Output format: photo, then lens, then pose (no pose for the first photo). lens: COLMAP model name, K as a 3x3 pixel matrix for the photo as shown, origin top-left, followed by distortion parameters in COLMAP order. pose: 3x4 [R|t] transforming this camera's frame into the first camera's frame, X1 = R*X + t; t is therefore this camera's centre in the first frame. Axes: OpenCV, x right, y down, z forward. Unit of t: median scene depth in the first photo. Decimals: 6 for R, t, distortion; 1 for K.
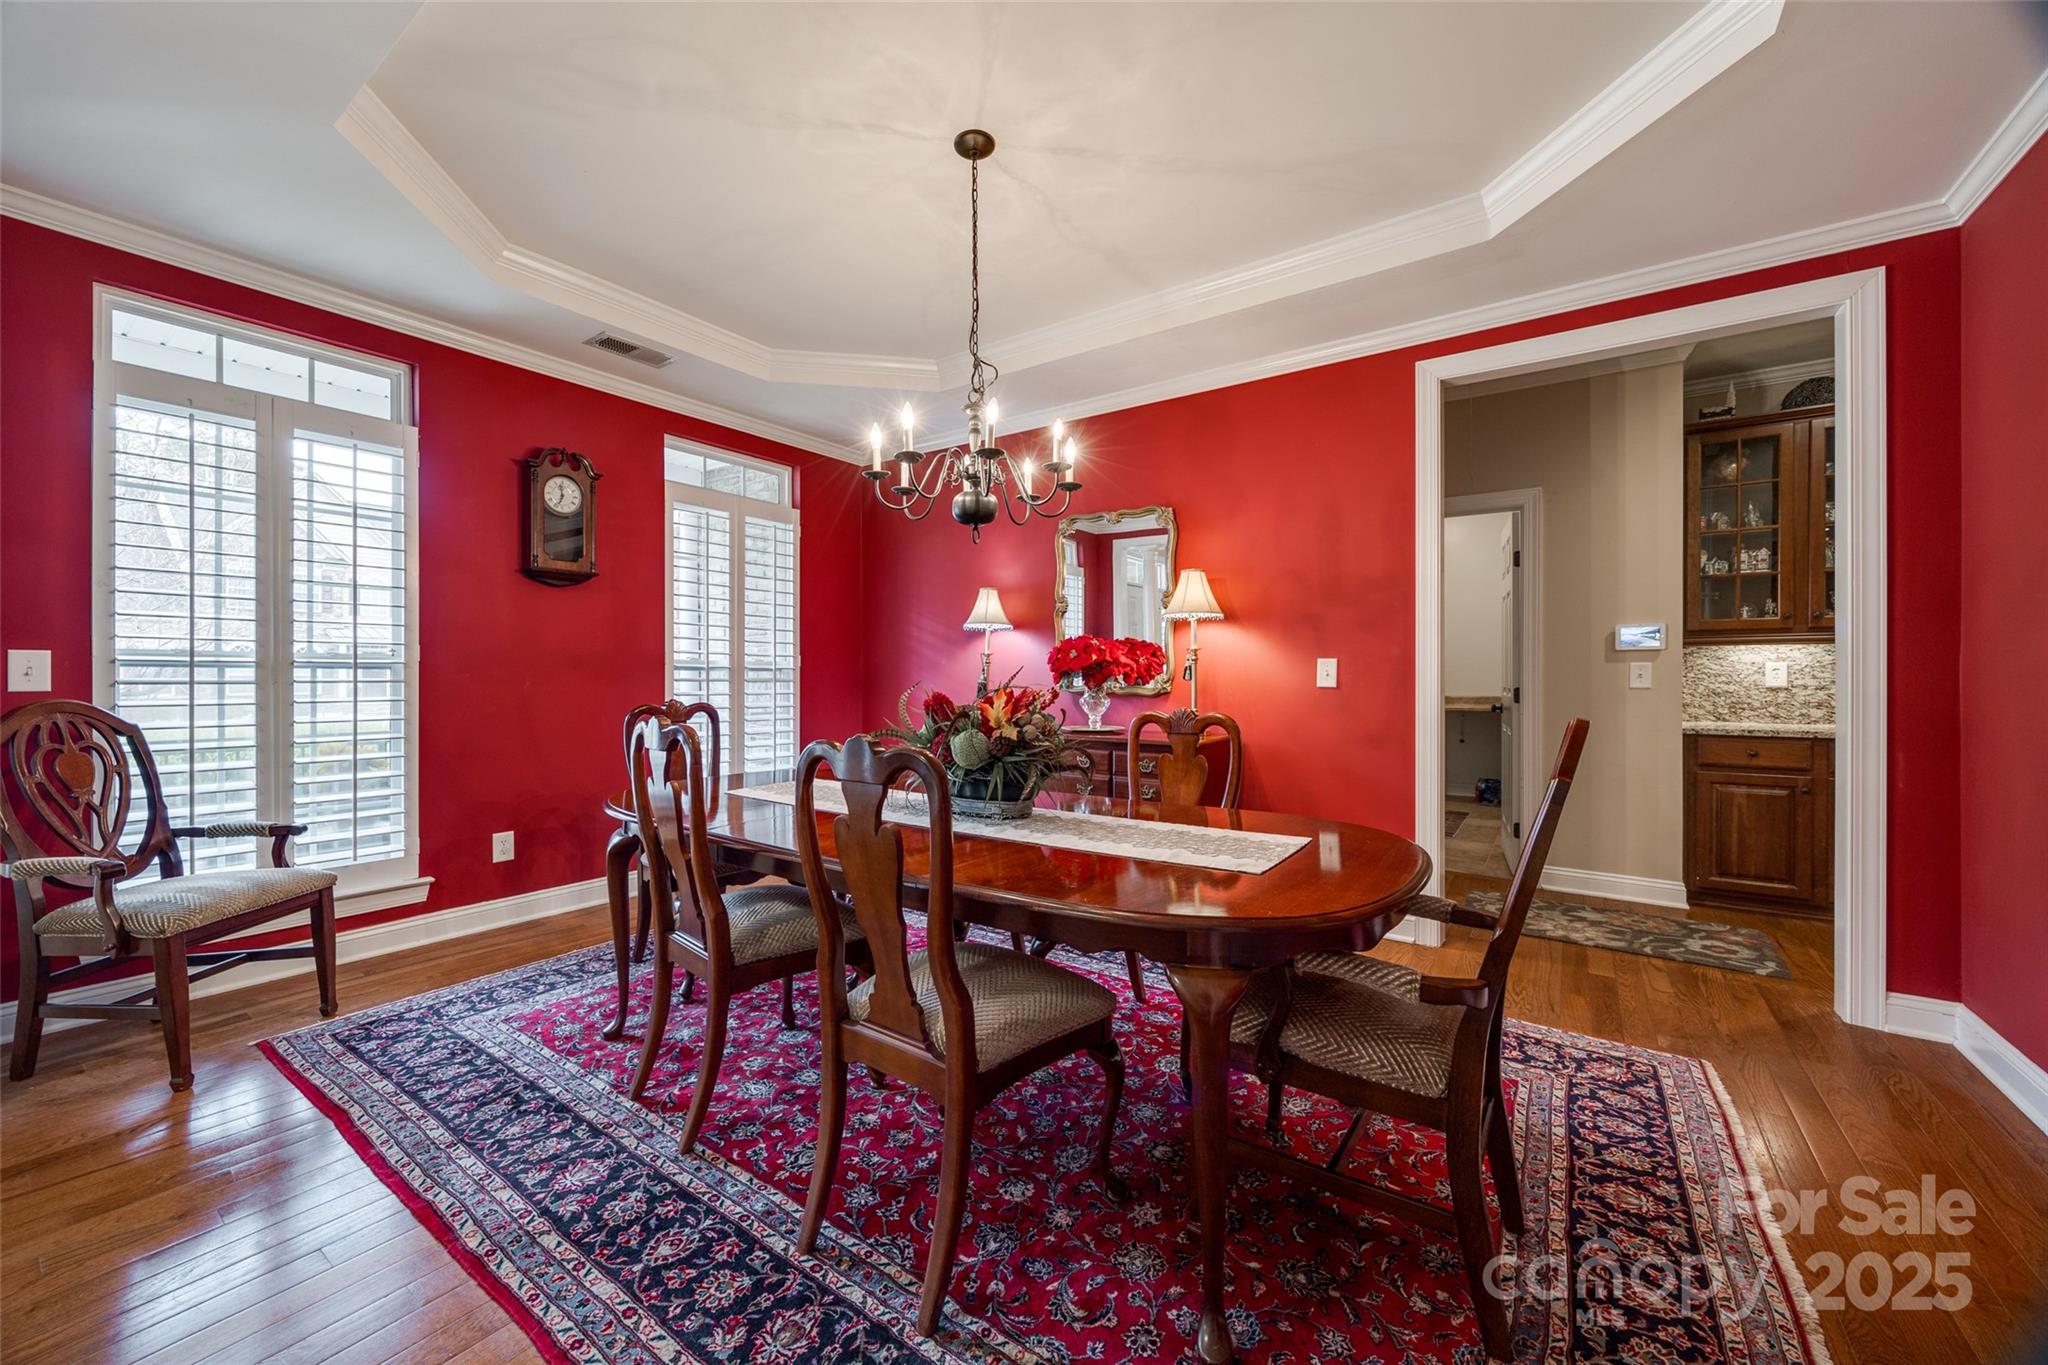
lens RADIAL K [[782.0, 0, 1002.9], [0, 782.0, 677.7], [0, 0, 1]] dist [-0.001436, 0.000249]
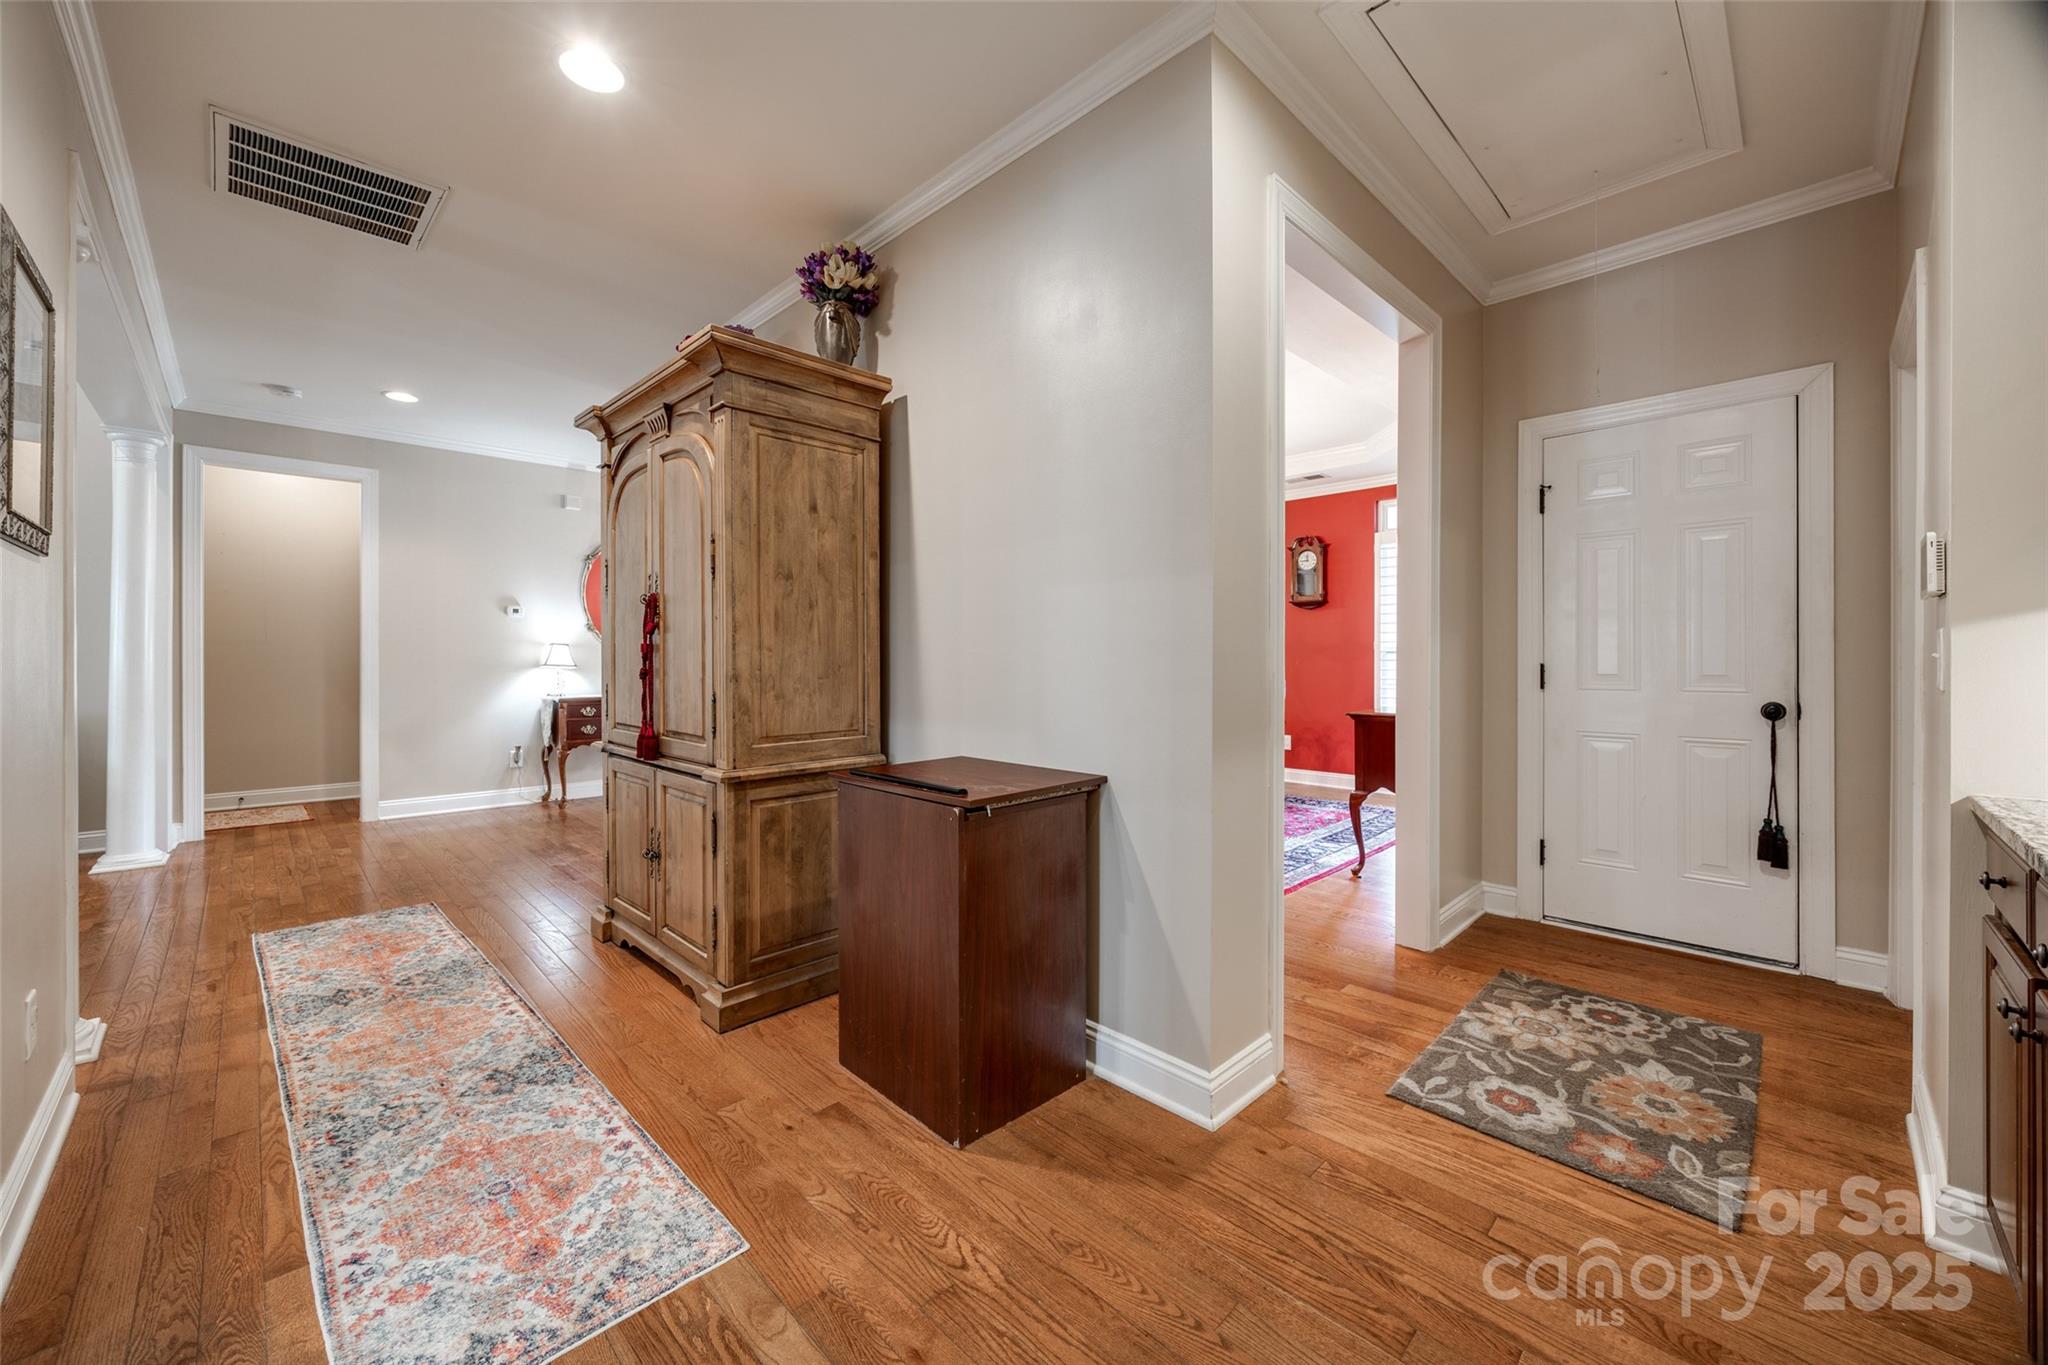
lens RADIAL K [[782.0, 0, 1016.7], [0, 782.0, 663.4], [0, 0, 1]] dist [-0.001436, 0.000249]
pose [[-0.166889, 0.010188, -0.985923, 1.537819], [-0.001295, 0.999943, 0.010552, -0.006831], [0.985975, 0.003038, -0.166866, 0.688329]]
